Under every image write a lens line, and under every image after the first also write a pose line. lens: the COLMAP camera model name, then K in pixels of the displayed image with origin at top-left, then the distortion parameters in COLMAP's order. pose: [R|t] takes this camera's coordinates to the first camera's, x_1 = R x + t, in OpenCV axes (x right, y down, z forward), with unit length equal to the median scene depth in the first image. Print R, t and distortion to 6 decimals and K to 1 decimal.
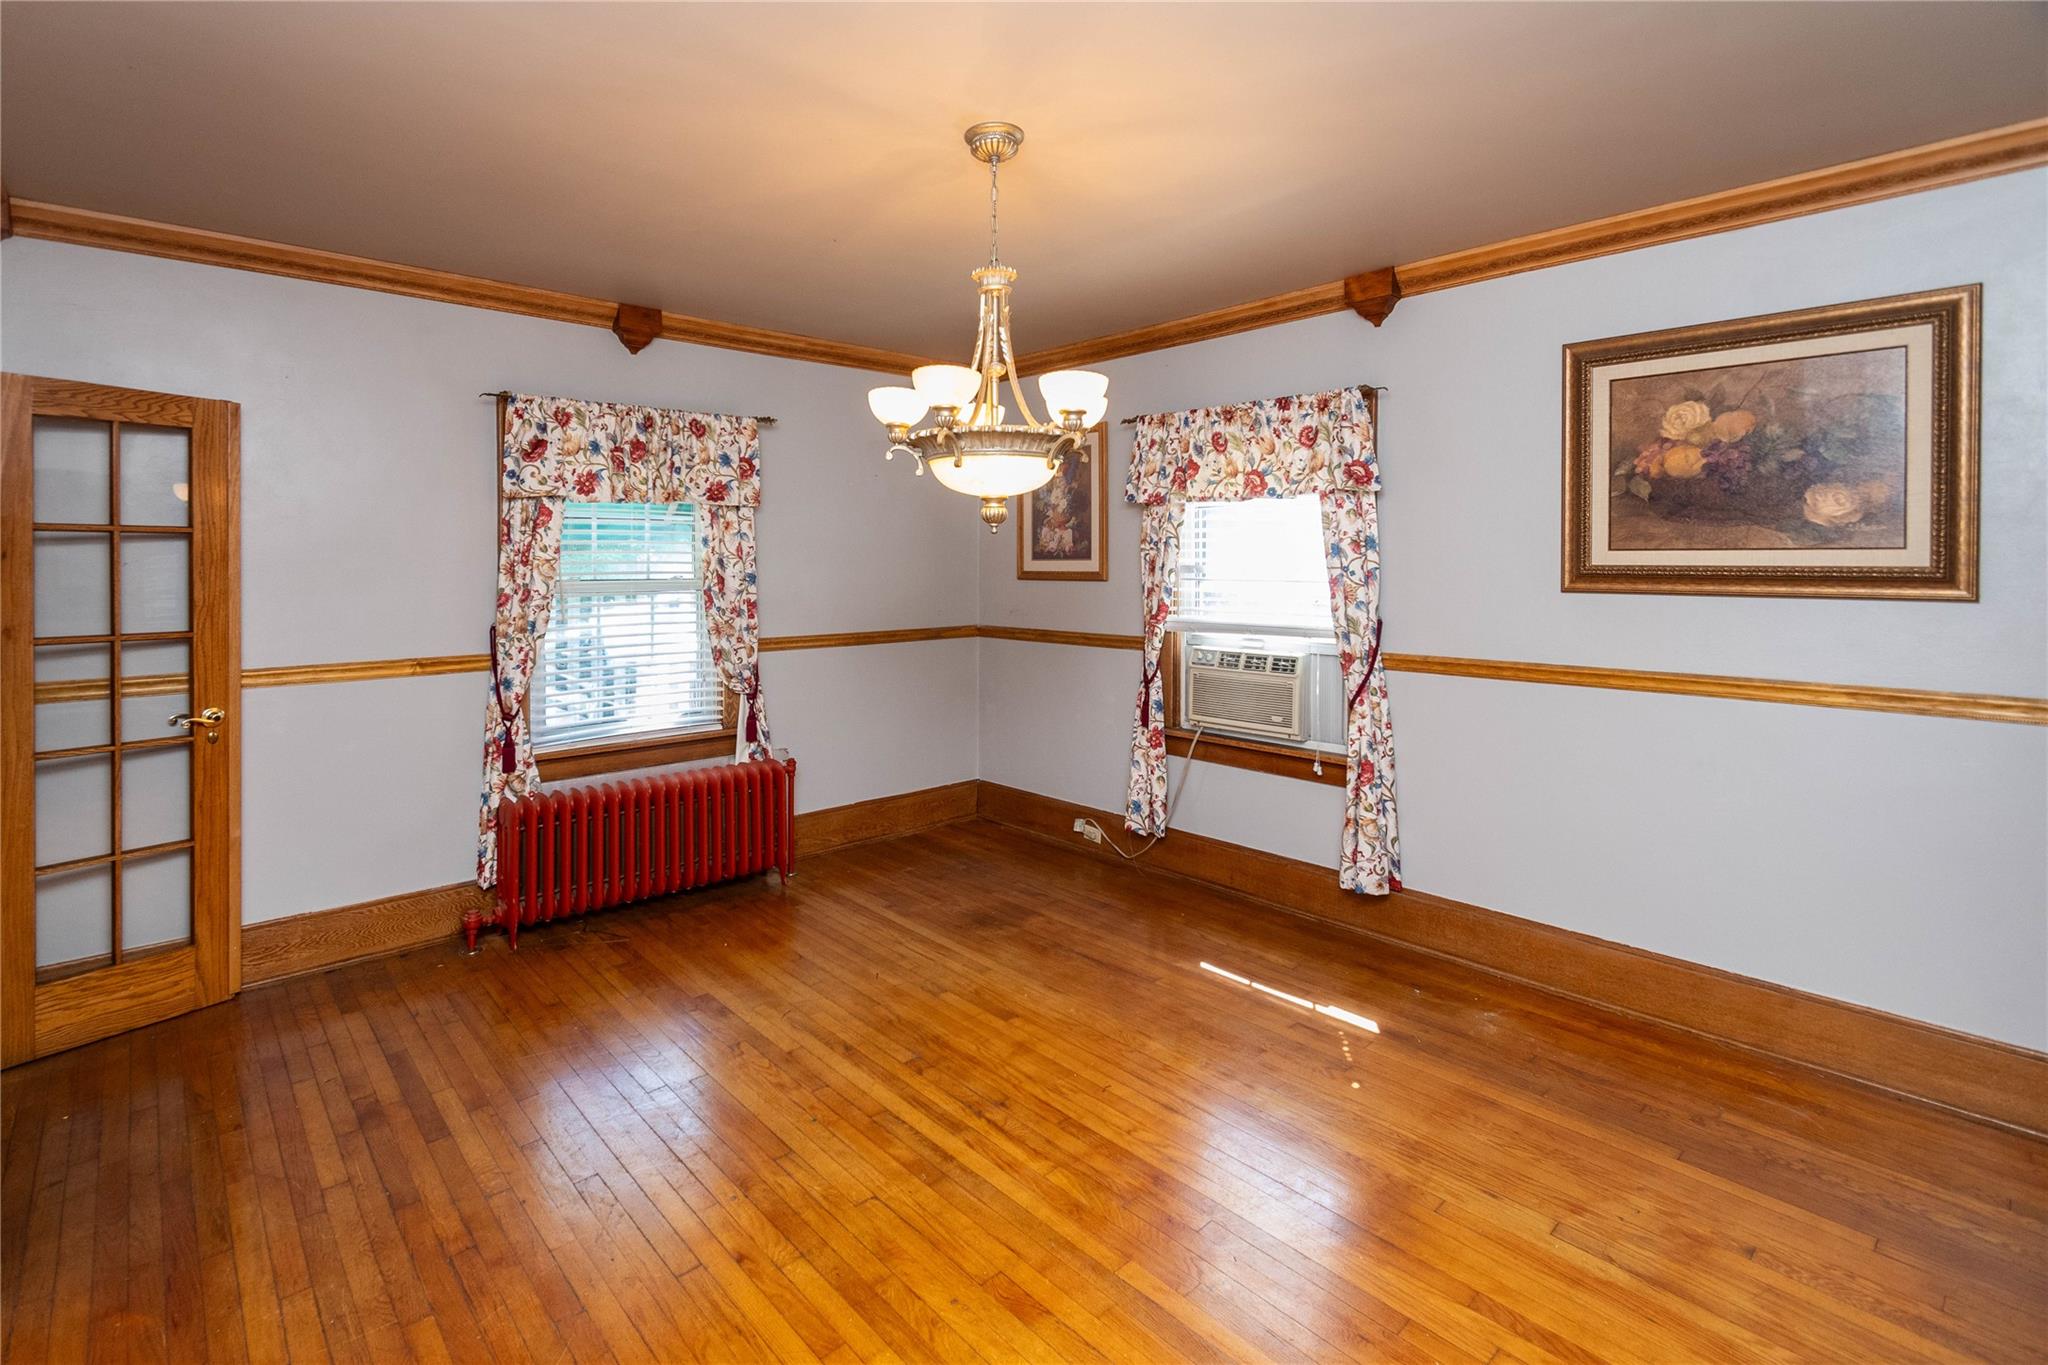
lens RADIAL K [[951.9, 0, 984.7], [0, 951.9, 687.5], [0, 0, 1]] dist [-0.001130, -0.000093]
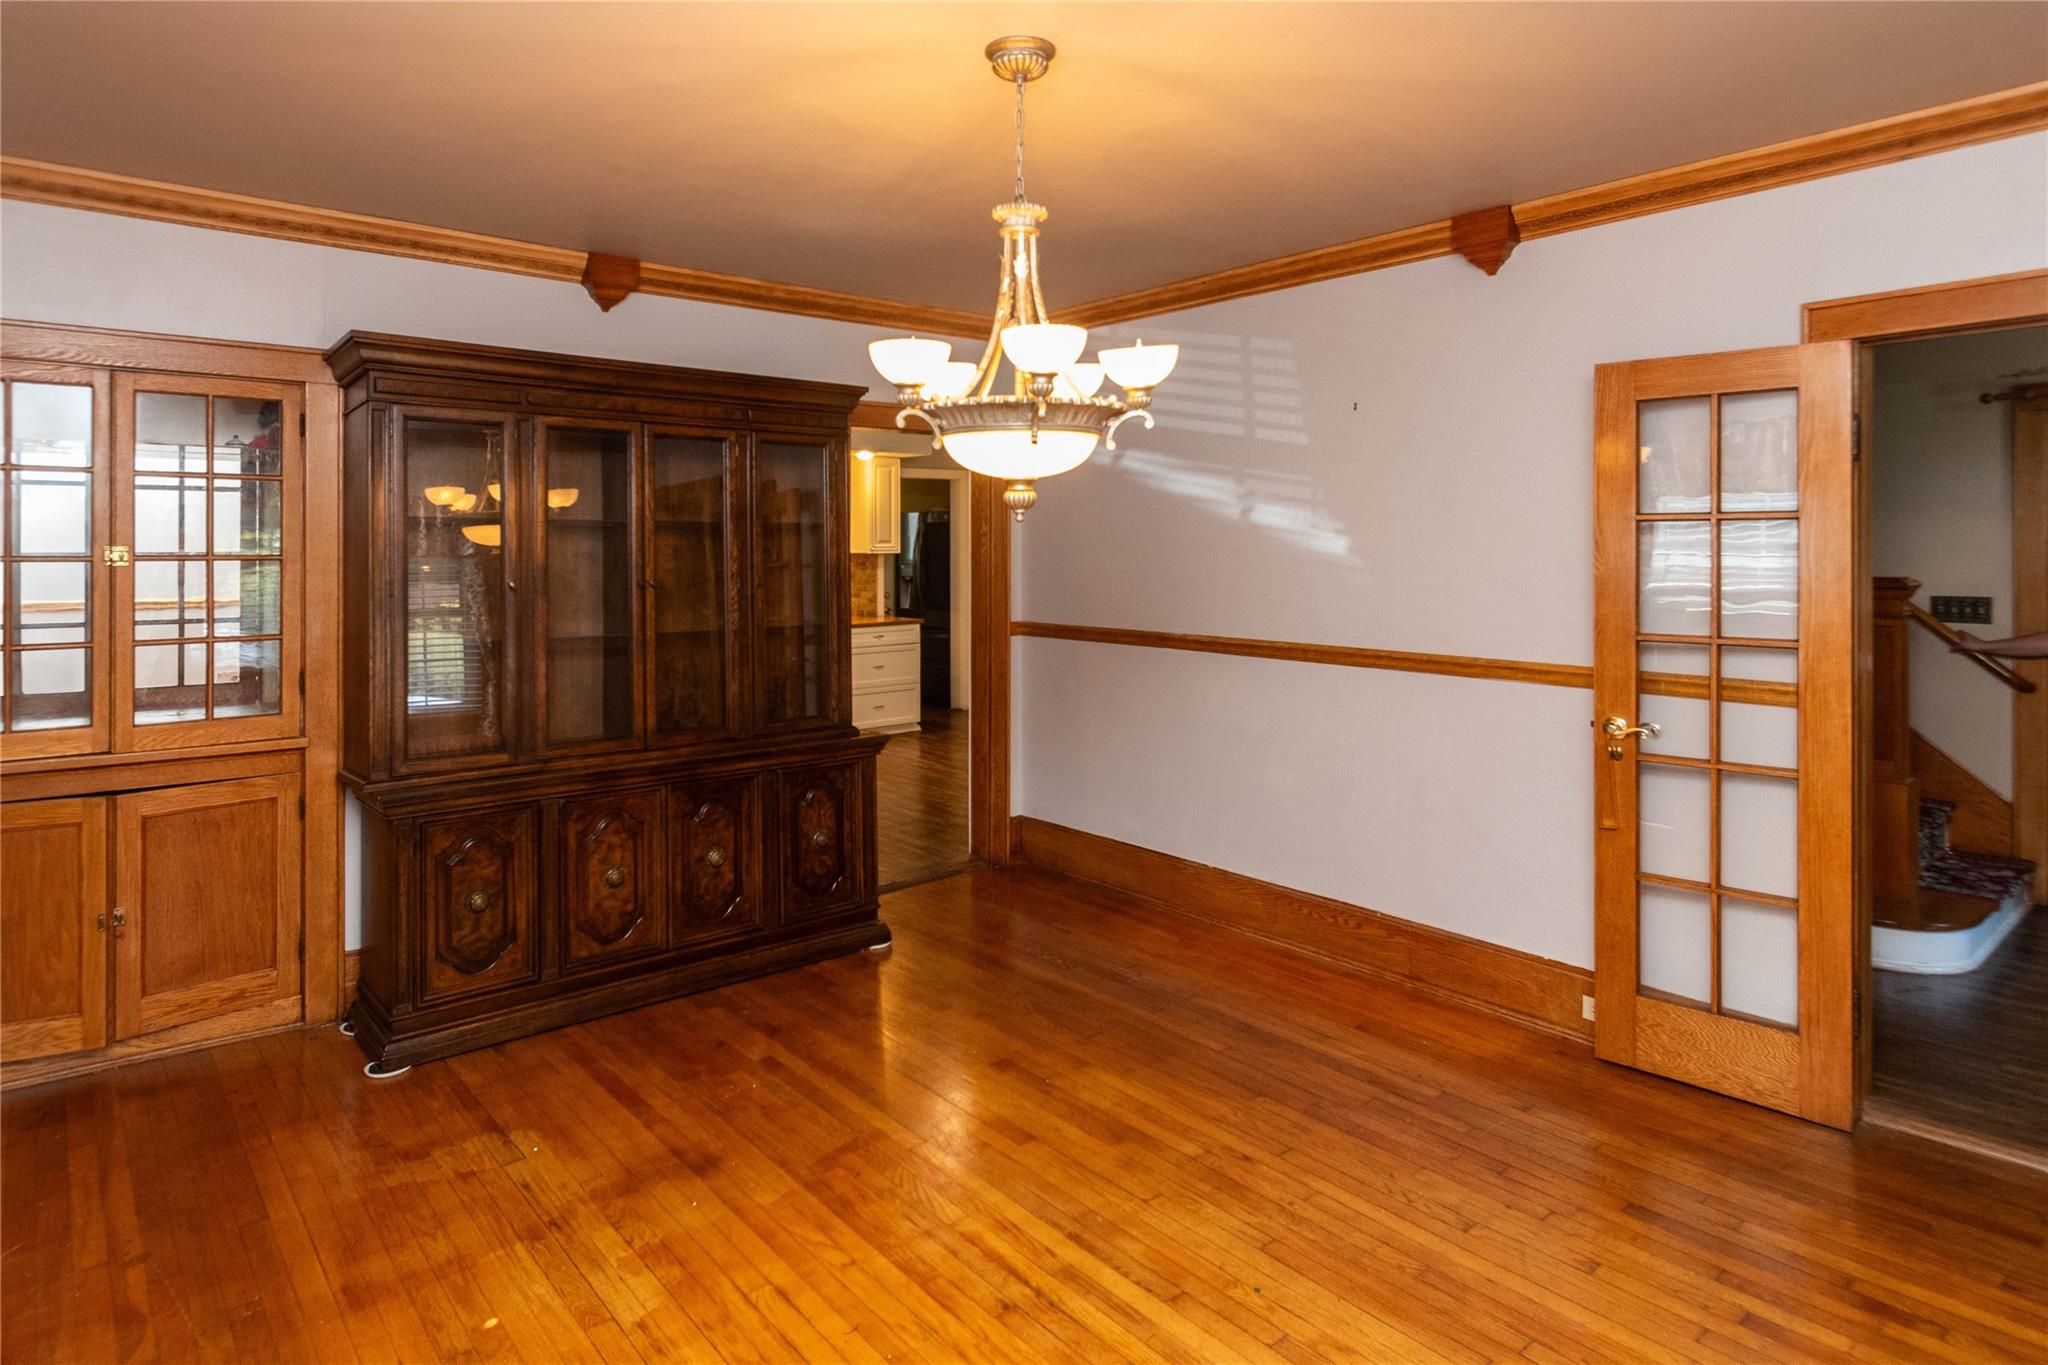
lens RADIAL K [[1145.3, 0, 1024.0], [0, 1145.3, 682.5], [0, 0, 1]] dist [0.000275, 0.000359]
pose [[-0.999857, 0.004055, 0.016418, -0.009913], [0.008063, 0.967693, 0.252003, -0.224570], [-0.014866, 0.252100, -0.967587, 1.619545]]
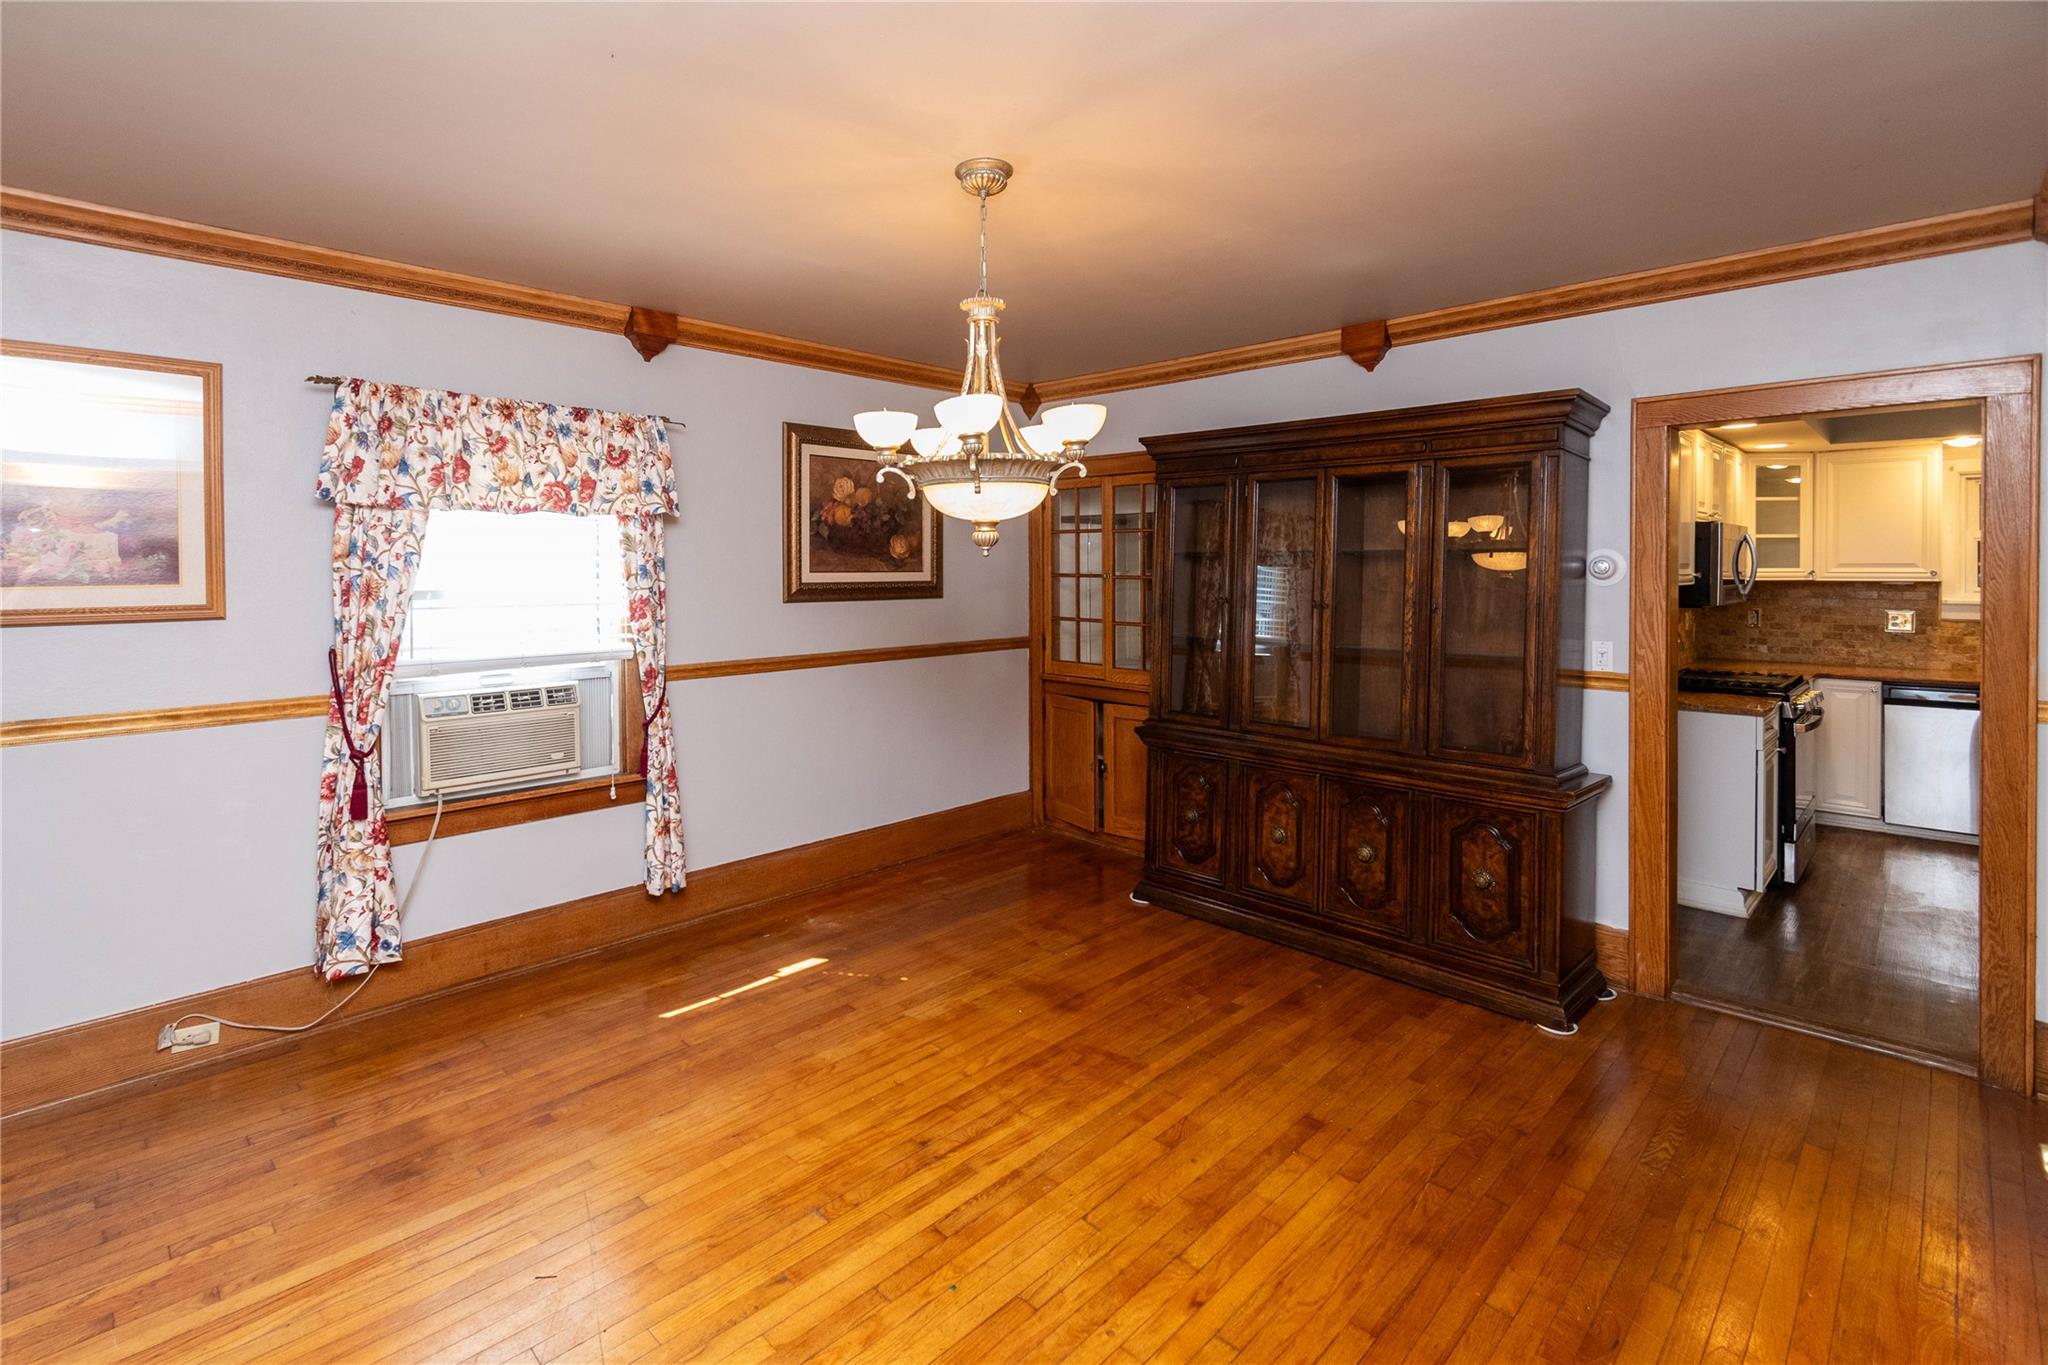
lens RADIAL K [[939.8, 0, 965.7], [0, 939.8, 701.3], [0, 0, 1]] dist [0.000762, 0.000000]
pose [[-0.045585, -0.135816, 0.989685, -0.819607], [0.138820, 0.980241, 0.140914, -0.124990], [-0.989268, 0.143812, -0.025831, 0.863122]]
